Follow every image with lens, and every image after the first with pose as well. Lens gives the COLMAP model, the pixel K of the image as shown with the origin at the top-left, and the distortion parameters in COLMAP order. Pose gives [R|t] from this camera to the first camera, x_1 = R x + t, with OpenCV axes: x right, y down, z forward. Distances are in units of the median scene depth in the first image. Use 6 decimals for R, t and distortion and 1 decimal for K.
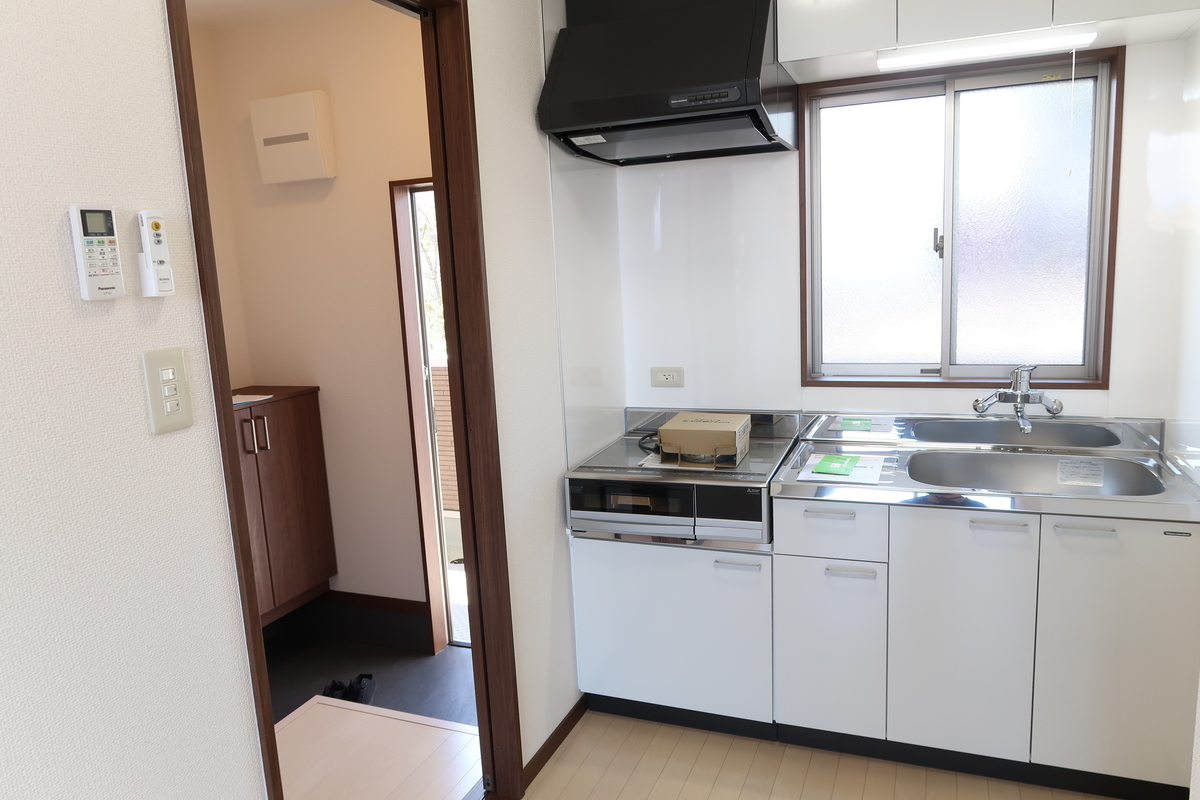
lens RADIAL K [[832.9, 0, 599.2], [0, 832.9, 402.2], [0, 0, 1]] dist [-0.022077, 0.002306]
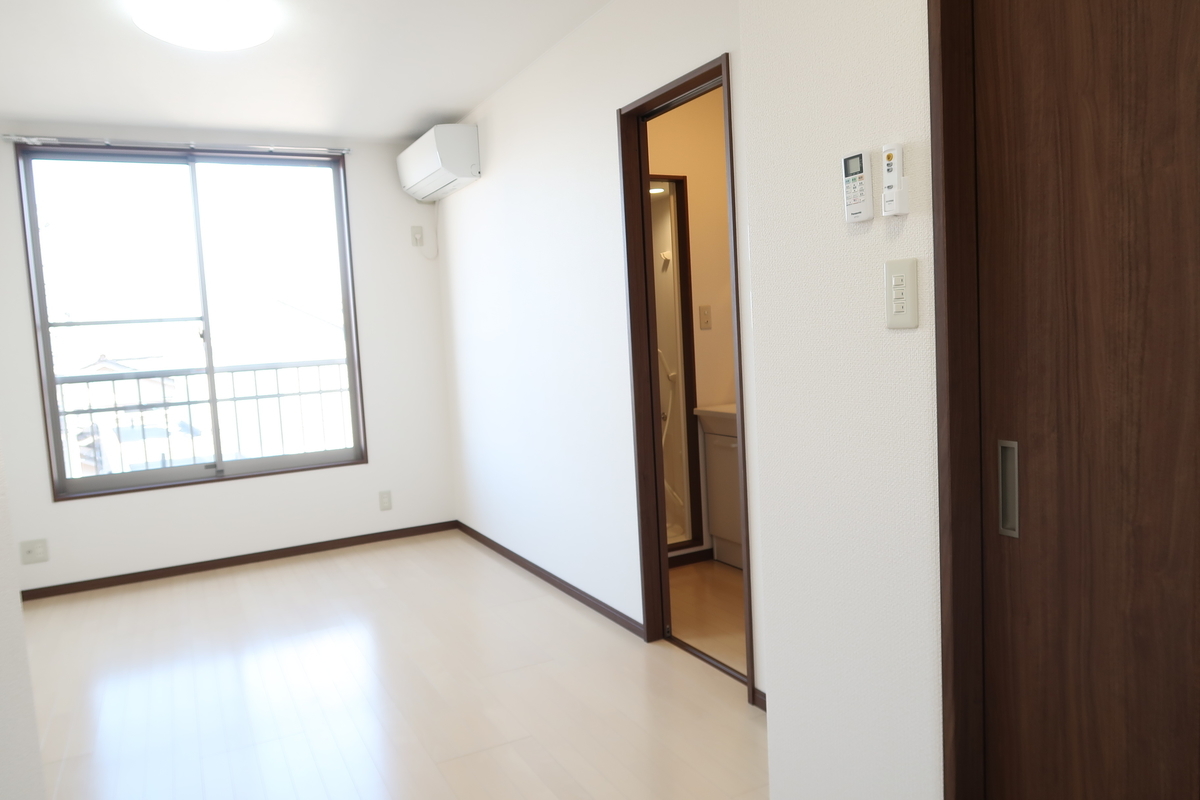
lens RADIAL K [[832.9, 0, 600.0], [0, 832.9, 399.6], [0, 0, 1]] dist [-0.022077, 0.002306]
pose [[-0.629221, 0.156237, -0.761361, 0.341293], [-0.040056, 0.971767, 0.232517, -0.062581], [0.776194, 0.176802, -0.605198, 0.693815]]
